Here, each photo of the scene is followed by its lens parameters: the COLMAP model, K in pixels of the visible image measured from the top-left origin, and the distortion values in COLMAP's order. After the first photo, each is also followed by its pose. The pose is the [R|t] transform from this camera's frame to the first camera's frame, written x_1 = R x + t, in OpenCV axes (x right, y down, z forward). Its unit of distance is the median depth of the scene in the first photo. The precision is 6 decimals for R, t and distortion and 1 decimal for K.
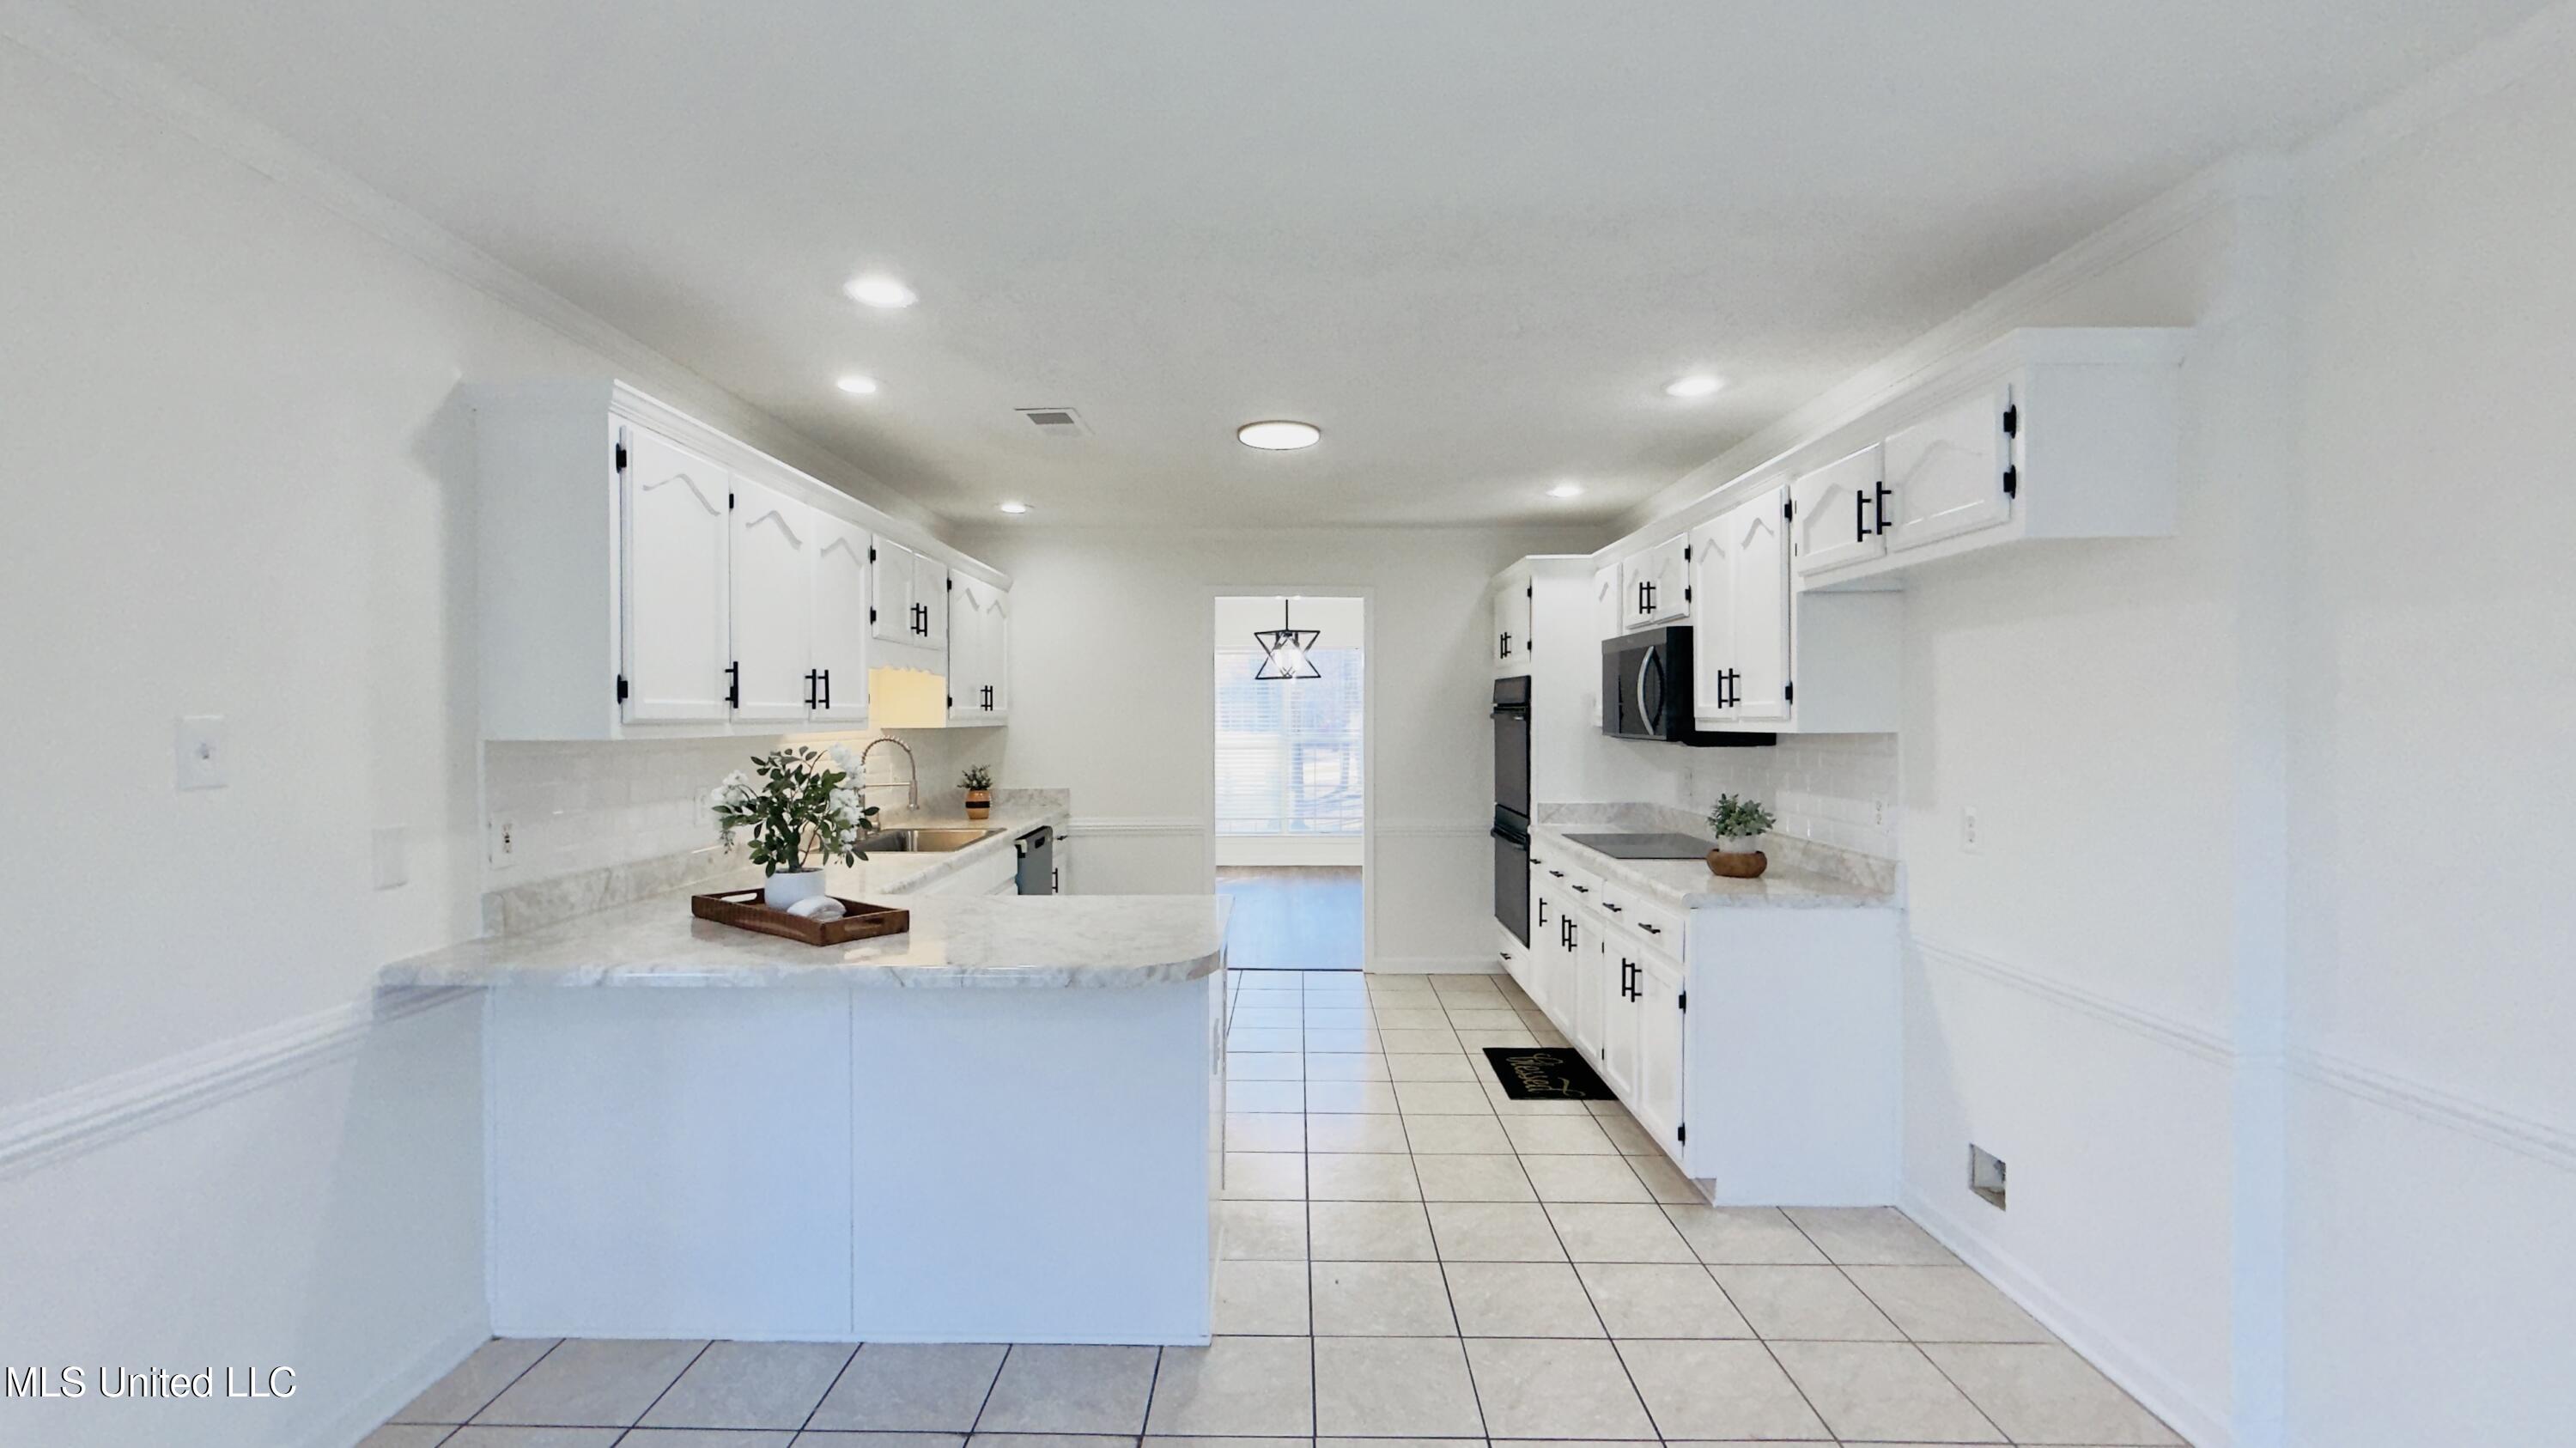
lens RADIAL K [[1025.6, 0, 1312.9], [0, 1025.6, 710.7], [0, 0, 1]] dist [-0.001474, -0.000139]
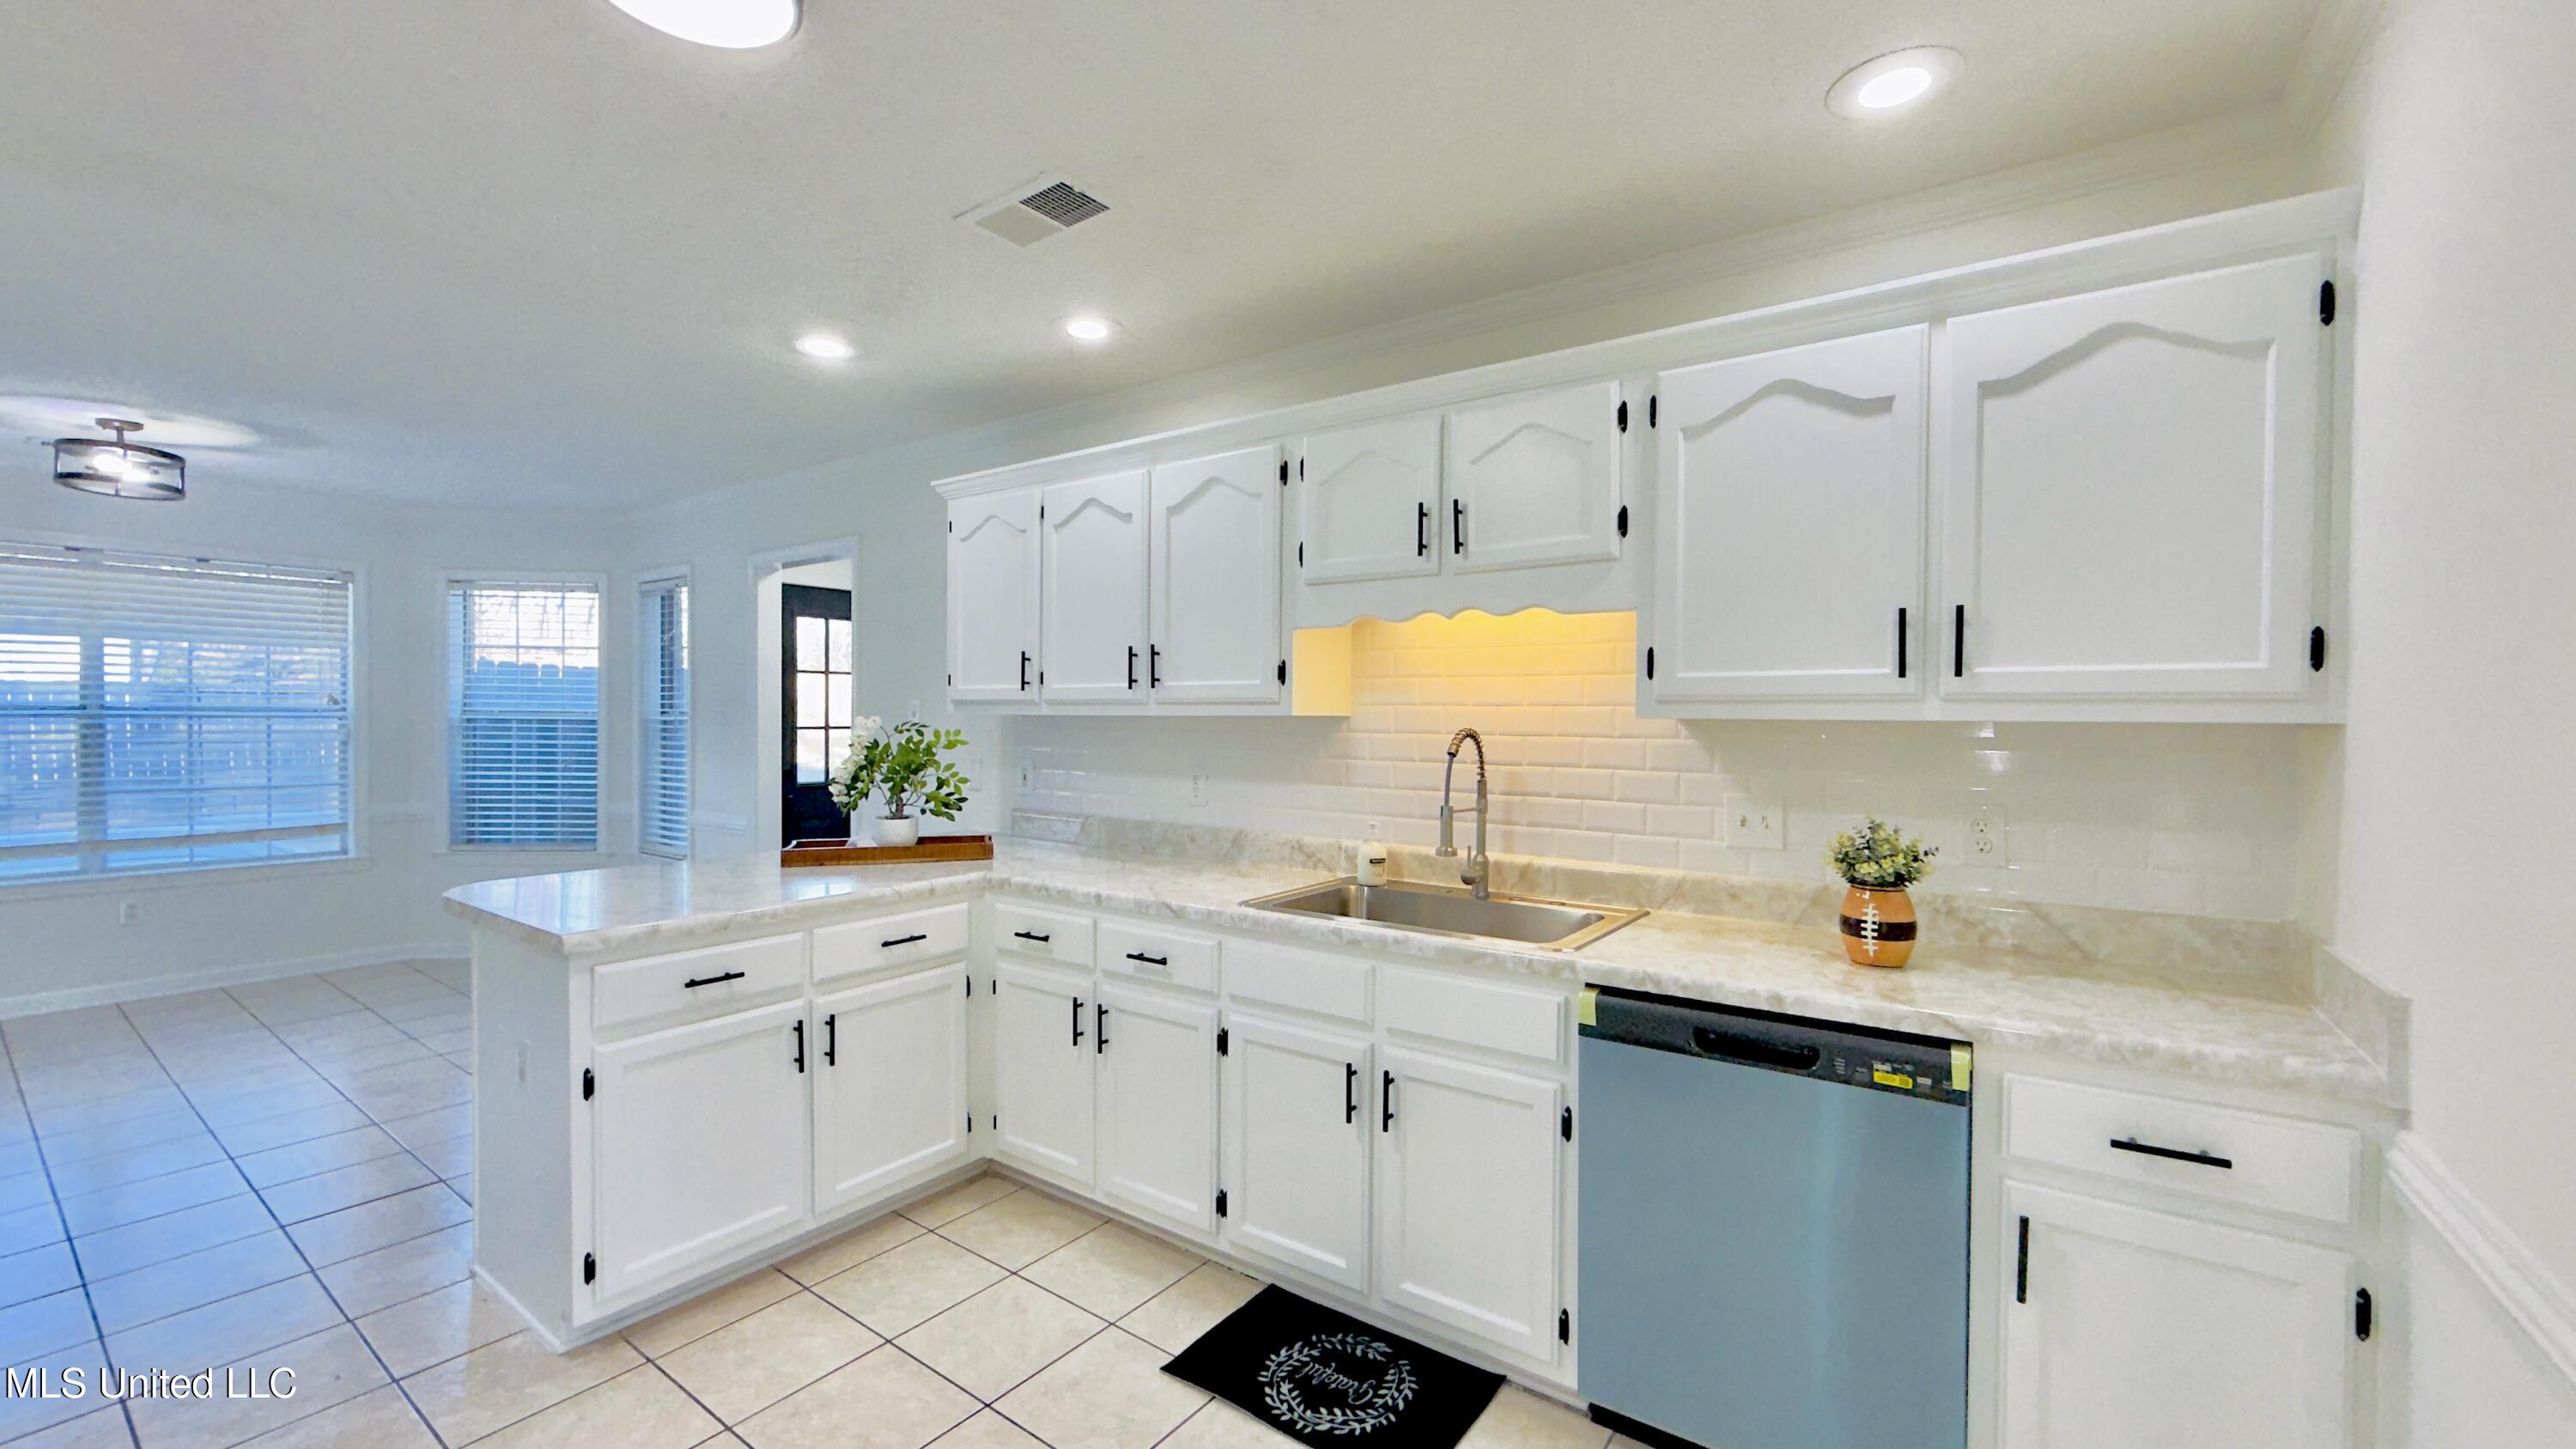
lens RADIAL K [[1025.6, 0, 1279.6], [0, 1025.6, 729.9], [0, 0, 1]] dist [-0.001474, -0.000139]
pose [[-0.607017, 0.006176, -0.794665, 0.174297], [-0.004178, 0.999931, 0.010963, 0.025267], [0.794678, 0.009974, -0.606949, 1.714754]]
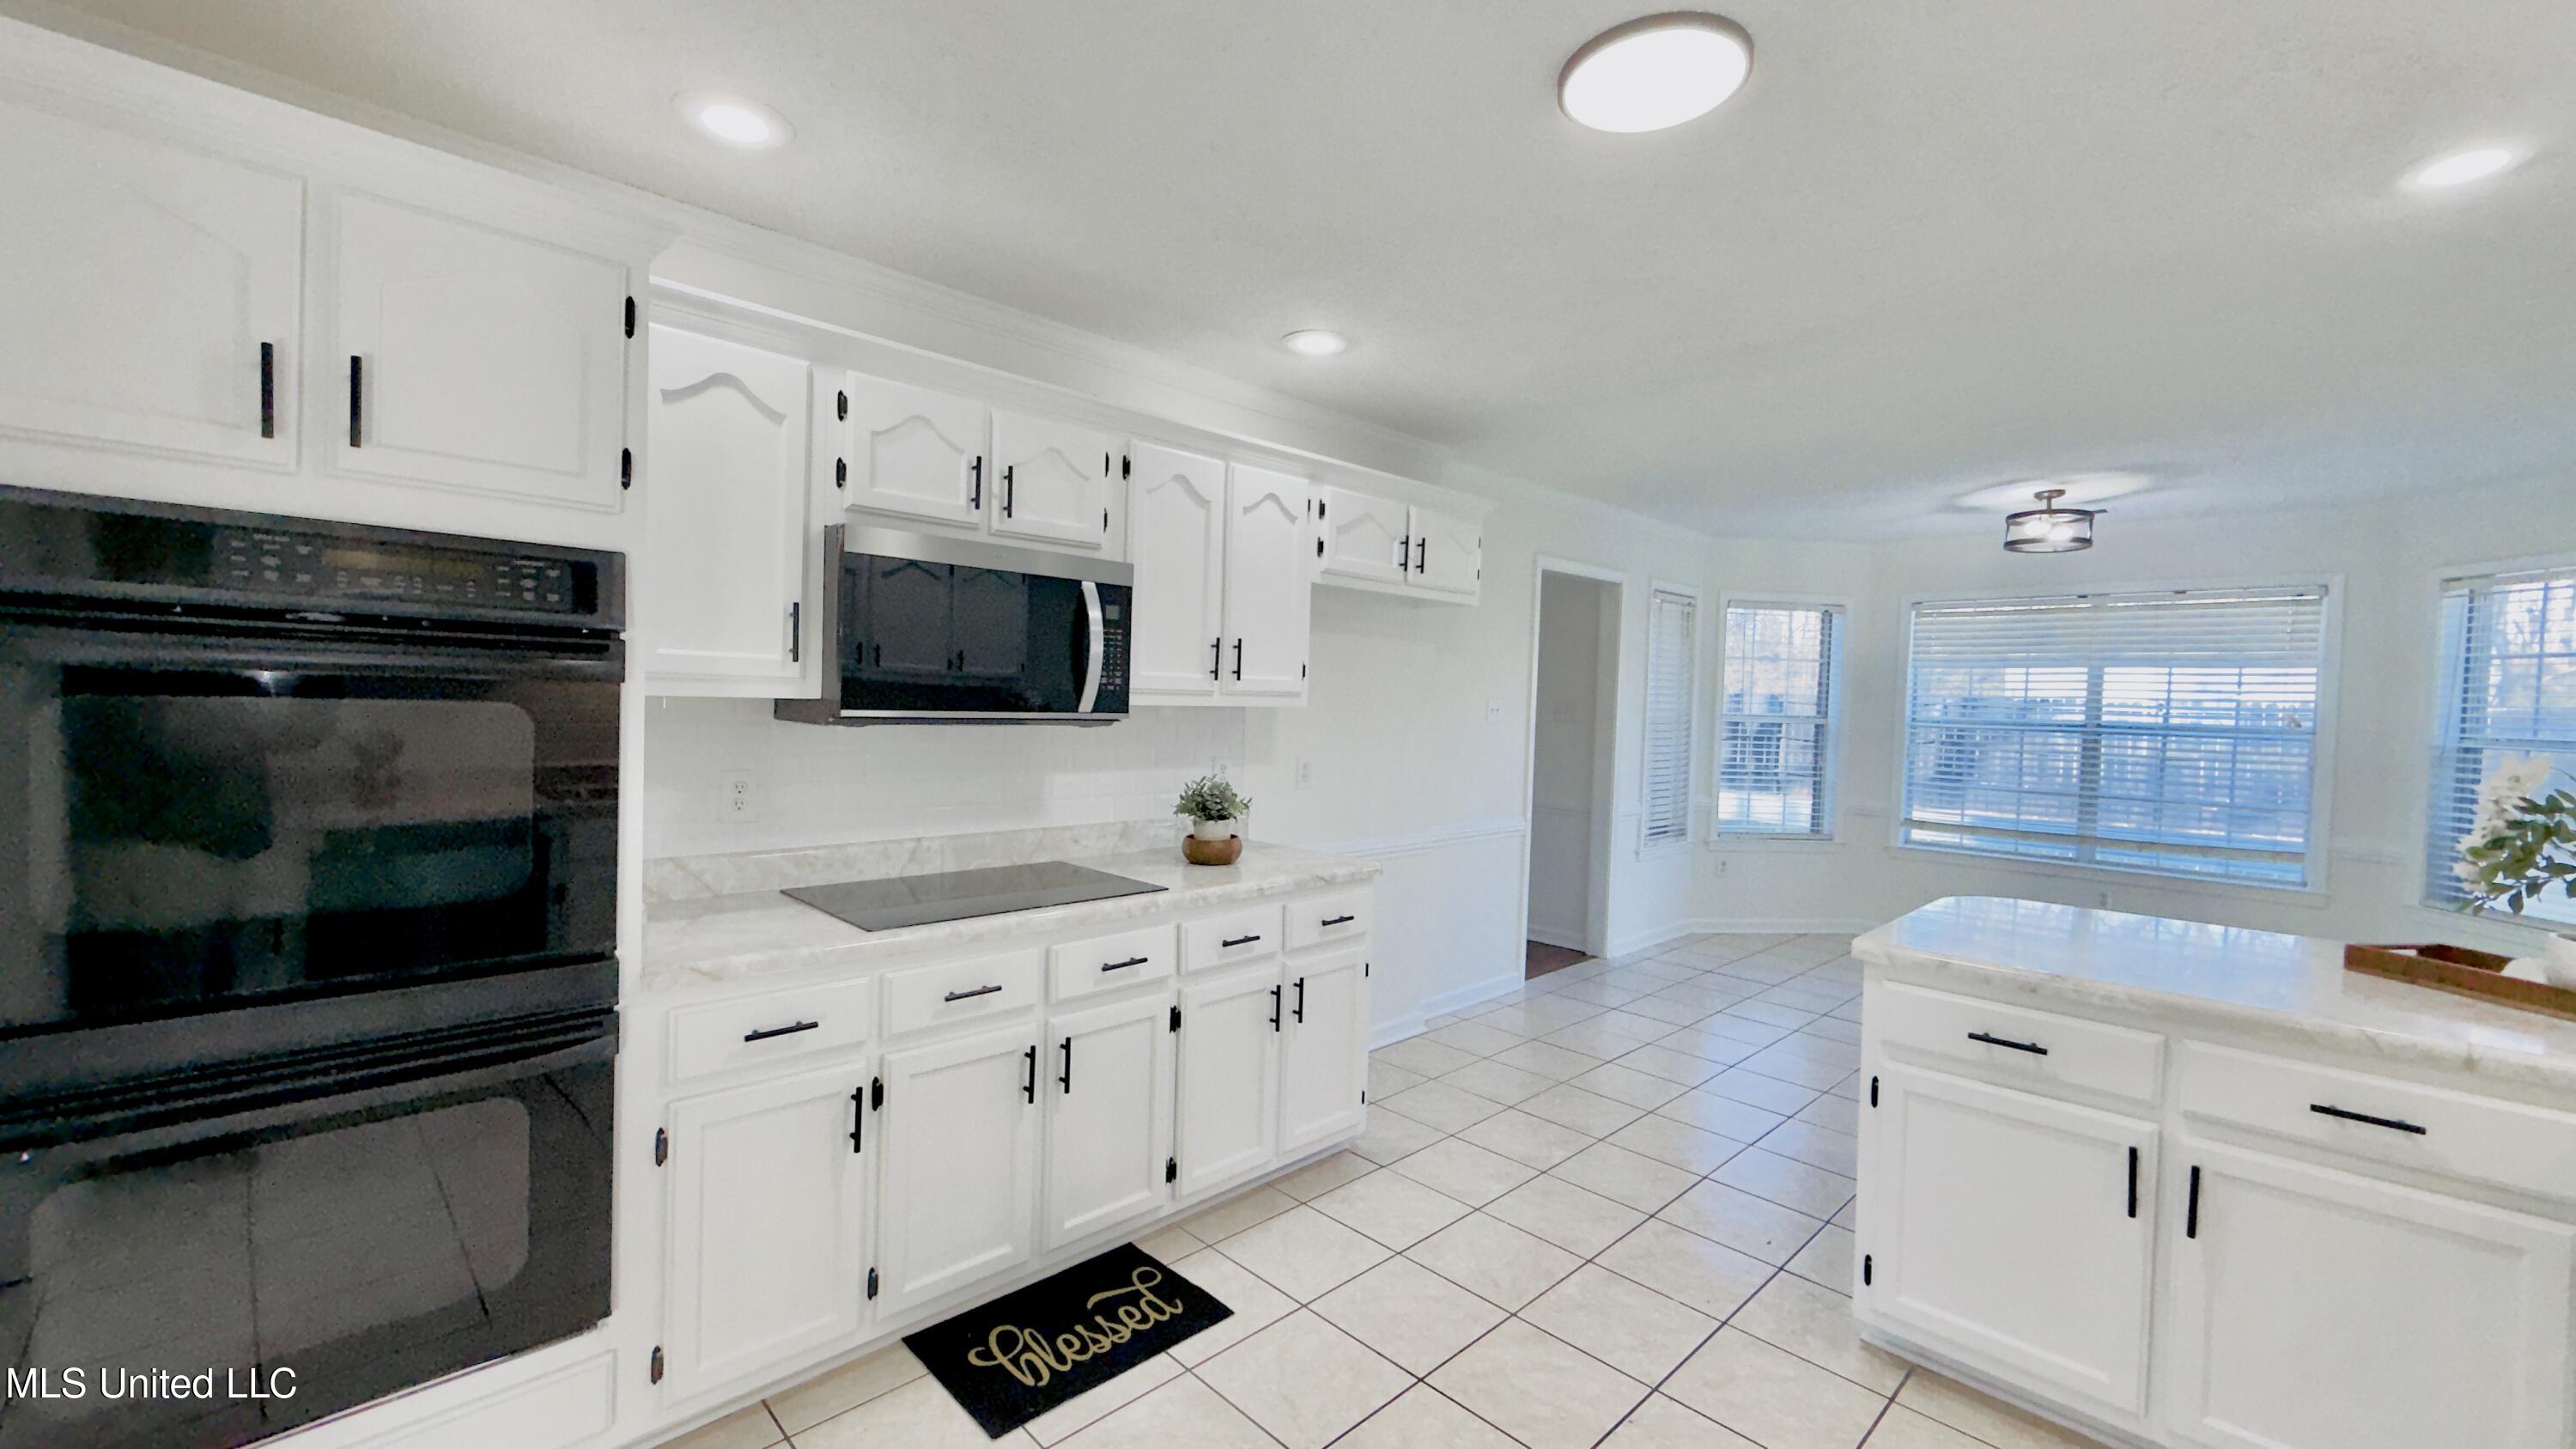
lens RADIAL K [[1025.6, 0, 1274.1], [0, 1025.6, 723.4], [0, 0, 1]] dist [-0.001474, -0.000139]
pose [[-0.678998, -0.038674, 0.733121, -0.315056], [-0.031558, 0.999226, 0.023484, 0.014949], [-0.733462, -0.007190, -0.679693, 1.717368]]
